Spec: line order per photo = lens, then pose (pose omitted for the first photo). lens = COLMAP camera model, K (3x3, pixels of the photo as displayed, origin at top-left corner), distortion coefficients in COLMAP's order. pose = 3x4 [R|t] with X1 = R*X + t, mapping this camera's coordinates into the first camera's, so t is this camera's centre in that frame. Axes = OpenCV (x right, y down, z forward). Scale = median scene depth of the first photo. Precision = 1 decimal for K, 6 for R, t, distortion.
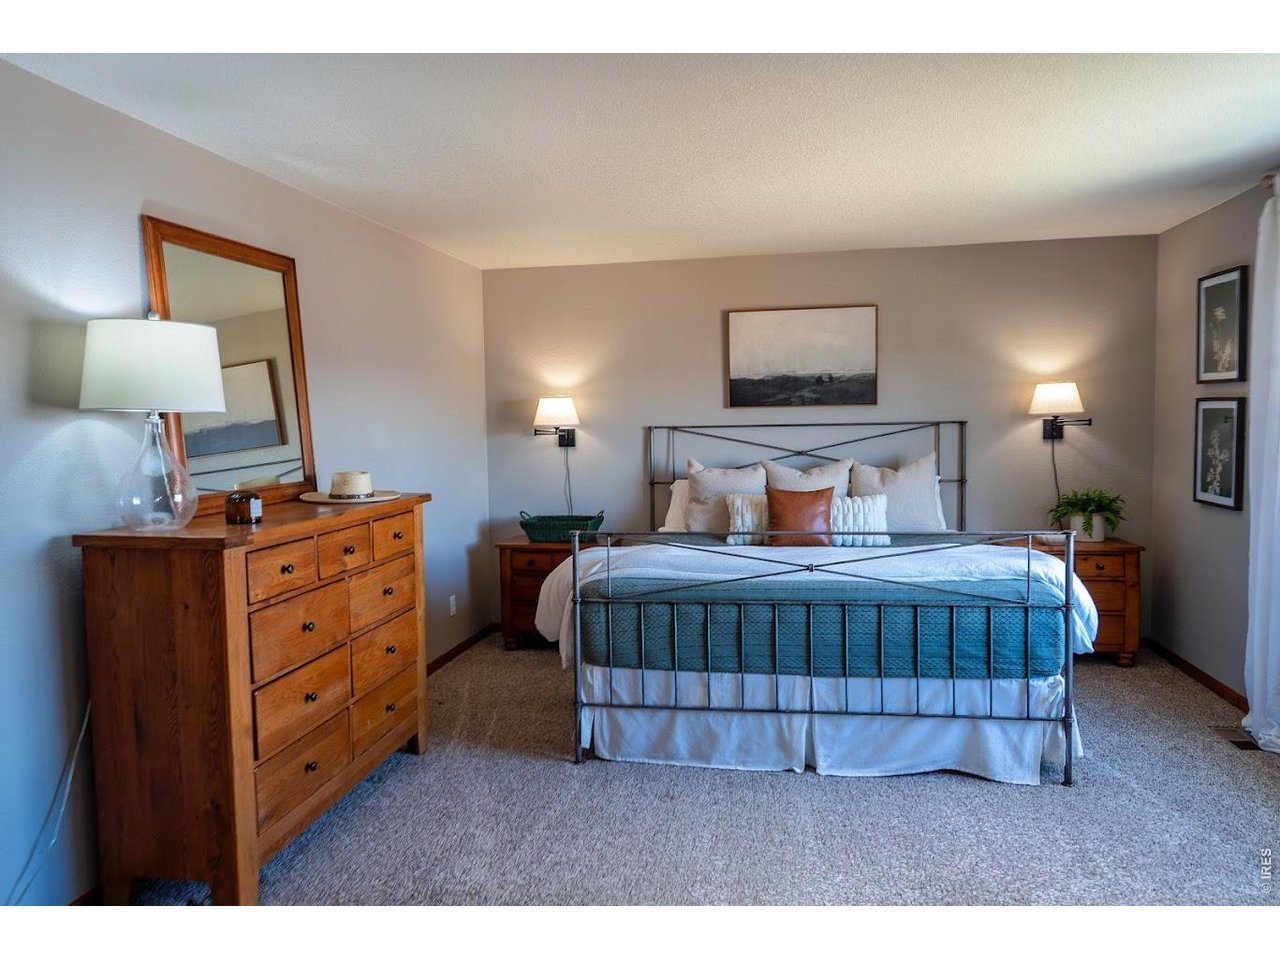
lens RADIAL K [[873.0, 0, 640.0], [0, 873.0, 480.0], [0, 0, 1]] dist [-0.000734, 0.000235]
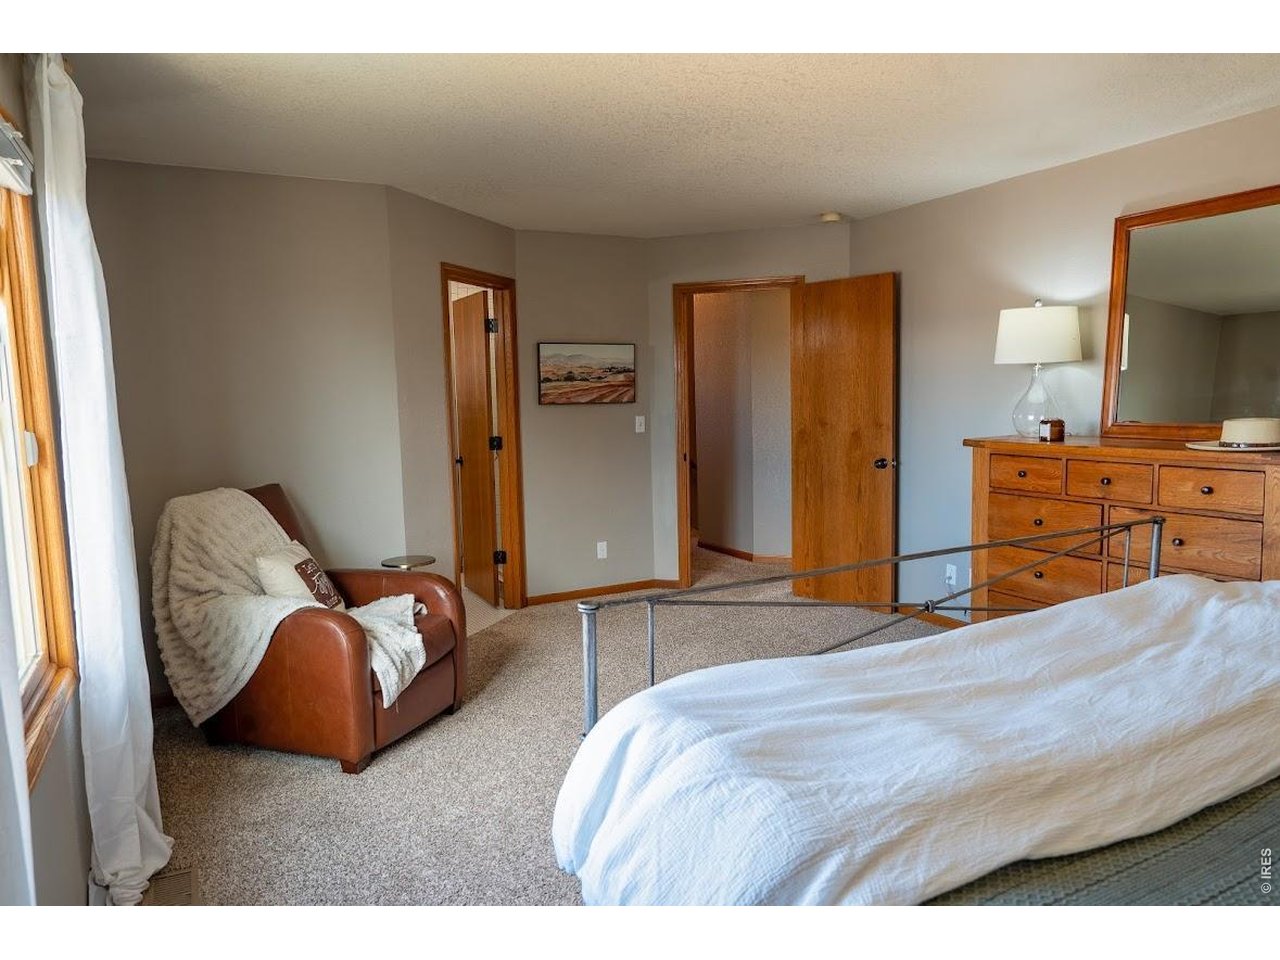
lens RADIAL K [[873.0, 0, 640.0], [0, 873.0, 480.0], [0, 0, 1]] dist [-0.000734, 0.000235]
pose [[-0.795654, 0.102502, -0.597016, 0.885616], [0.000322, 0.985651, 0.168797, -0.121155], [0.605751, 0.134111, -0.784270, 1.625046]]
